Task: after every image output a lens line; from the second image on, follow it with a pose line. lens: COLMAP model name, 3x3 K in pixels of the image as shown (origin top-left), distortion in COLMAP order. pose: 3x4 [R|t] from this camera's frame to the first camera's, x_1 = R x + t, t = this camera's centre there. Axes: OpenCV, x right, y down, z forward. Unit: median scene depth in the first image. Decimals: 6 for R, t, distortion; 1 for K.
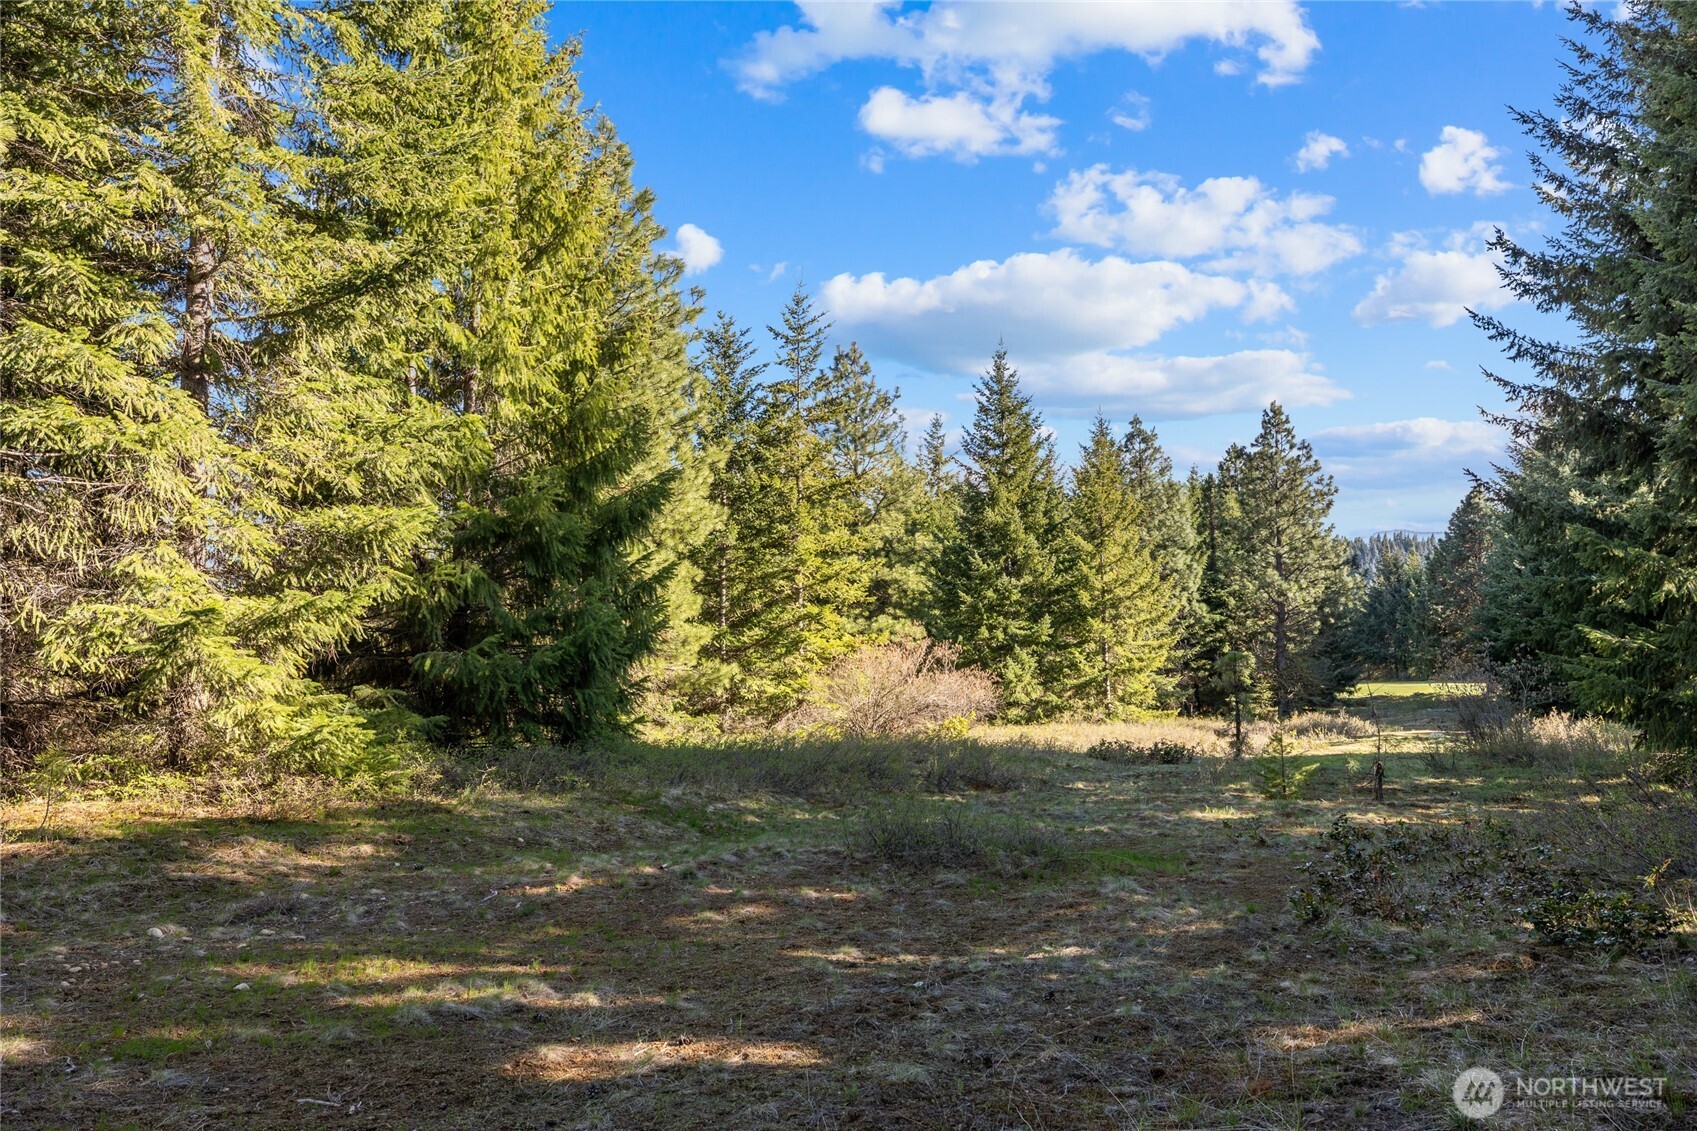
lens RADIAL K [[1376.0, 0, 848.5], [0, 1376.0, 565.5], [0, 0, 1]] dist [0.001903, 0.001187]
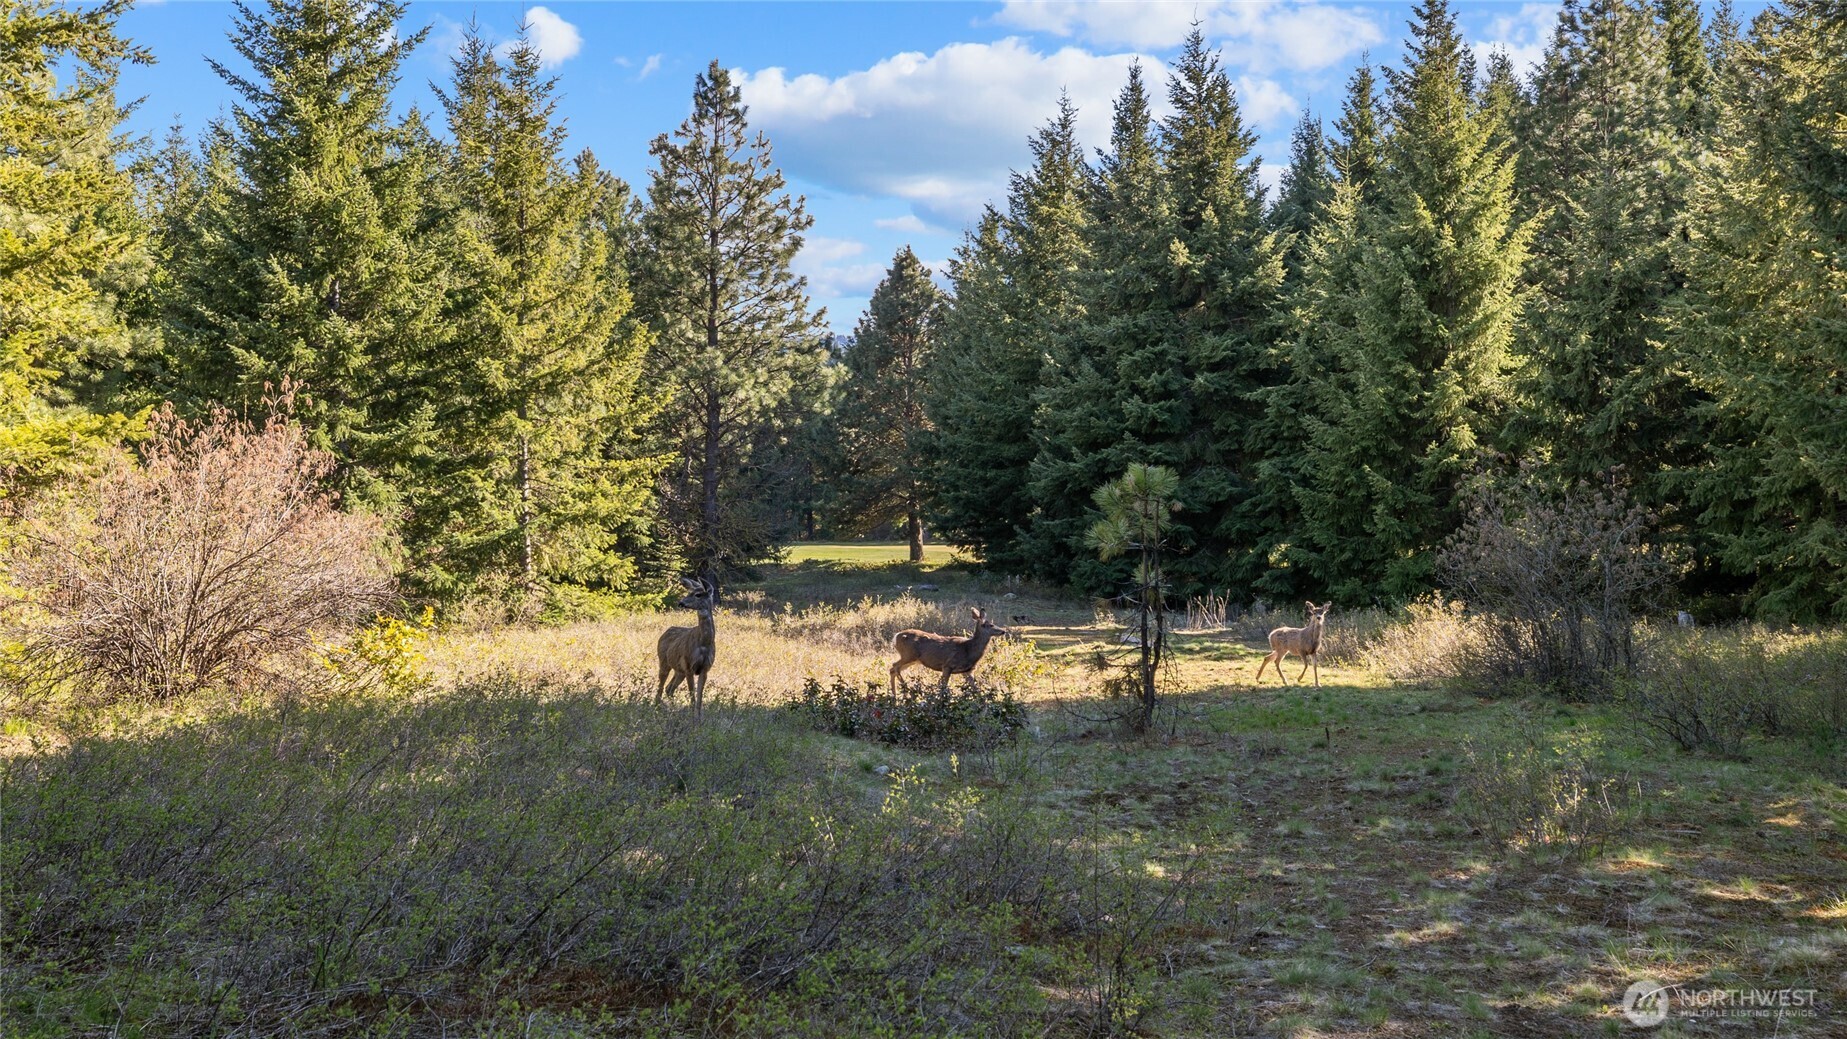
lens RADIAL K [[2120.0, 0, 923.5], [0, 2120.0, 519.5], [0, 0, 1]] dist [-0.008189, -0.020890]
pose [[0.887377, 0.005197, 0.461015, -0.040334], [-0.038928, 0.997210, 0.063689, 0.022360], [-0.459397, -0.074463, 0.885104, 0.253901]]
